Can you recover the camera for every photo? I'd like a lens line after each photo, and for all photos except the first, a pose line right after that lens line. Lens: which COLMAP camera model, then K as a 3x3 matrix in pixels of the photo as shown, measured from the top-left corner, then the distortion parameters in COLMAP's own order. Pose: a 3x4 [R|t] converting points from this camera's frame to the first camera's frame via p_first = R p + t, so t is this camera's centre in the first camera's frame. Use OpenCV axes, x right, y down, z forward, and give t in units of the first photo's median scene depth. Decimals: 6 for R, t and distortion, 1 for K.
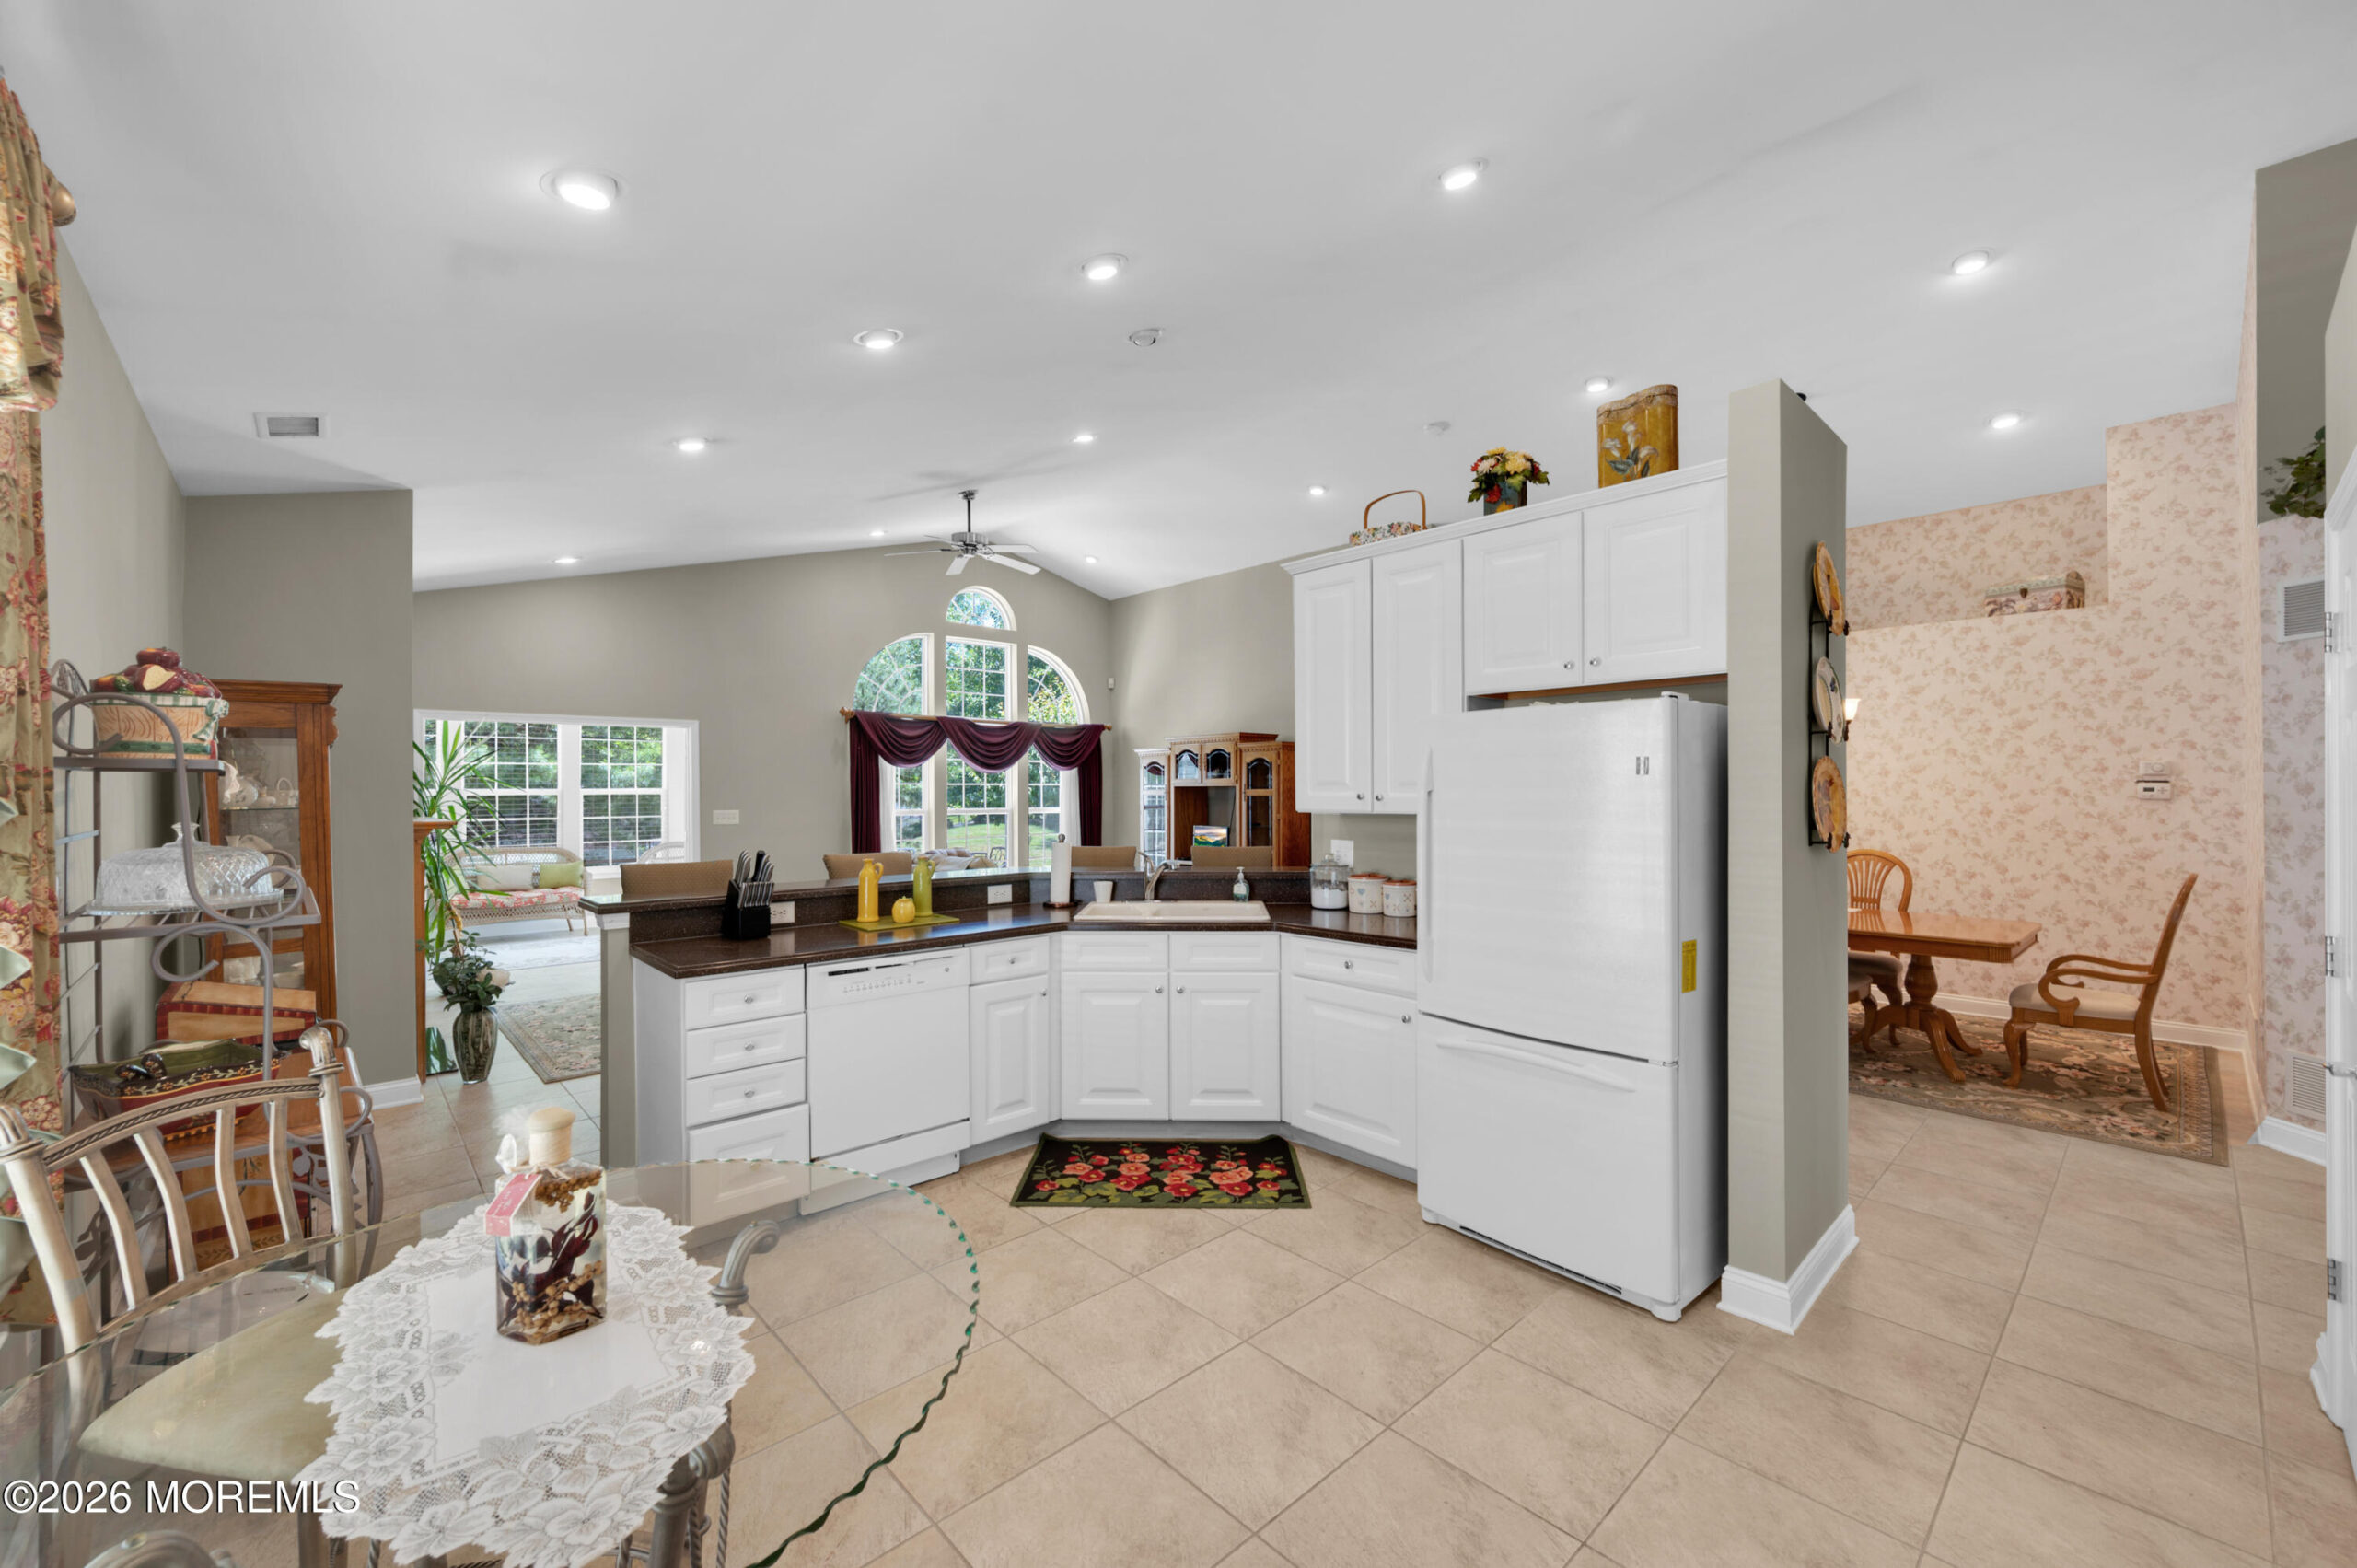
lens RADIAL K [[920.9, 0, 1163.8], [0, 920.9, 791.3], [0, 0, 1]] dist [-0.002225, 0.000096]
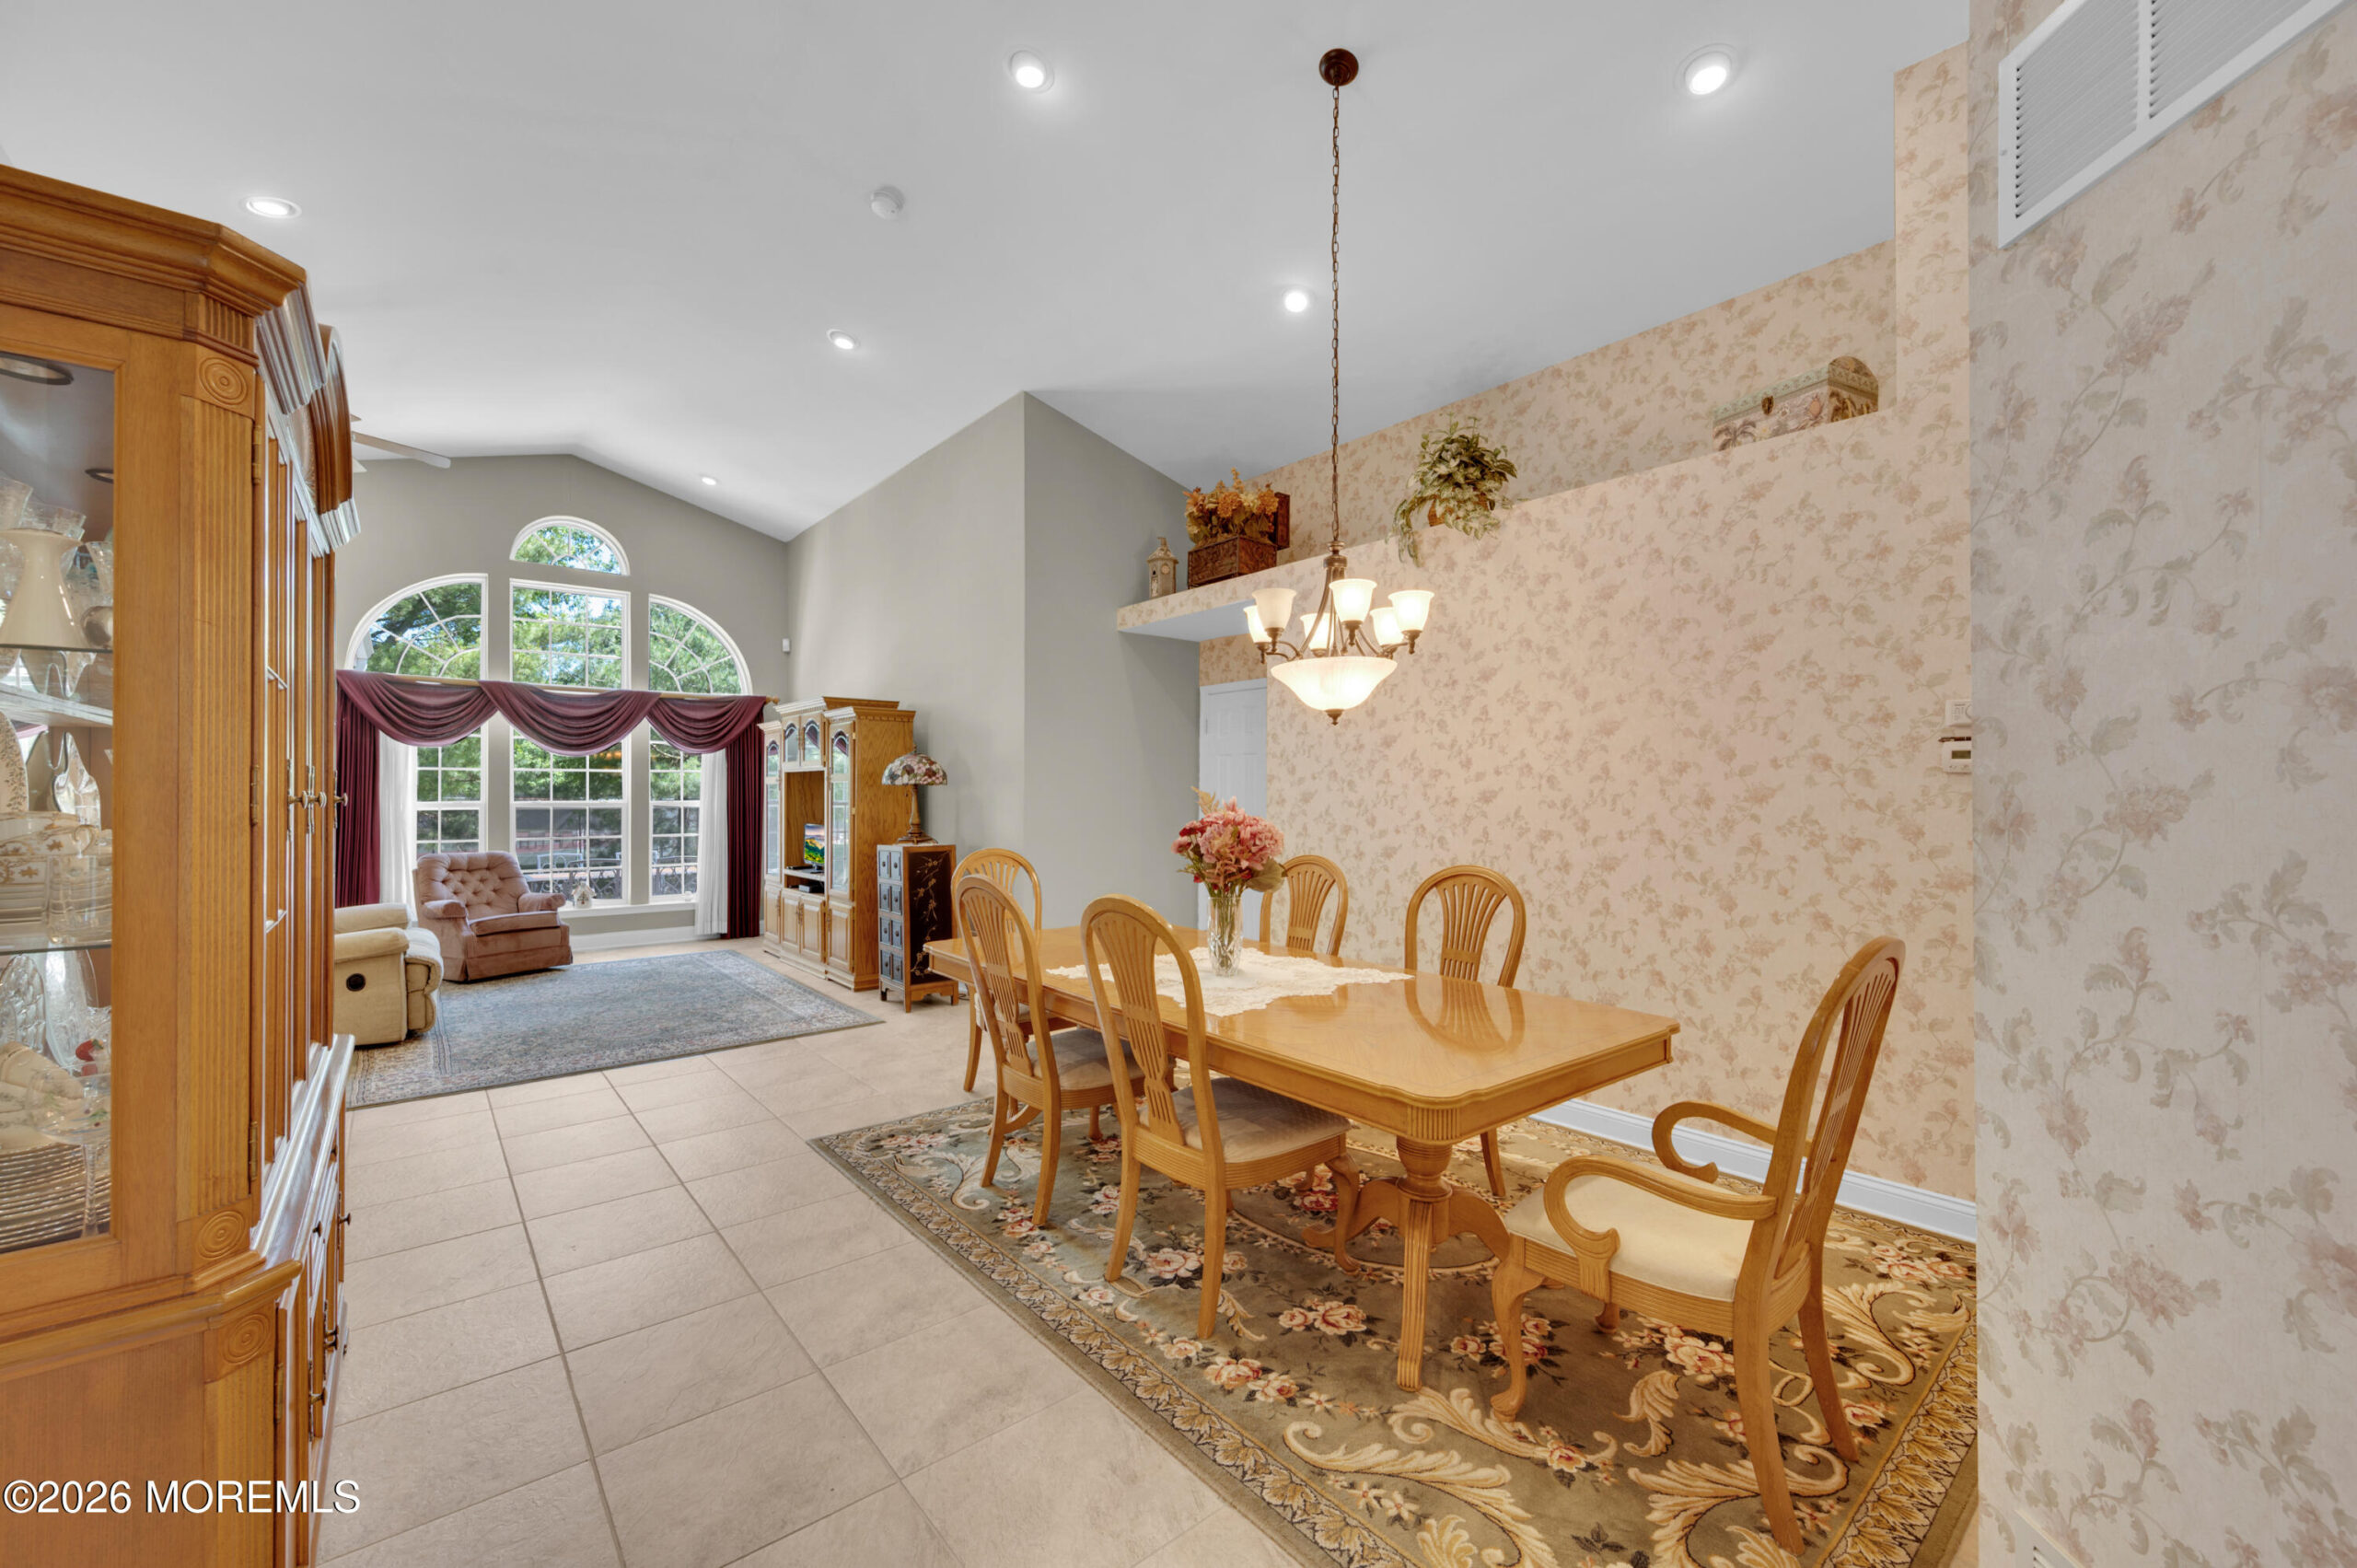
lens RADIAL K [[920.9, 0, 1168.5], [0, 920.9, 797.0], [0, 0, 1]] dist [-0.002225, 0.000096]
pose [[0.998770, 0.002990, -0.049492, 0.591312], [-0.002882, 0.999993, 0.002267, 0.019882], [0.049498, -0.002121, 0.998772, 0.418662]]
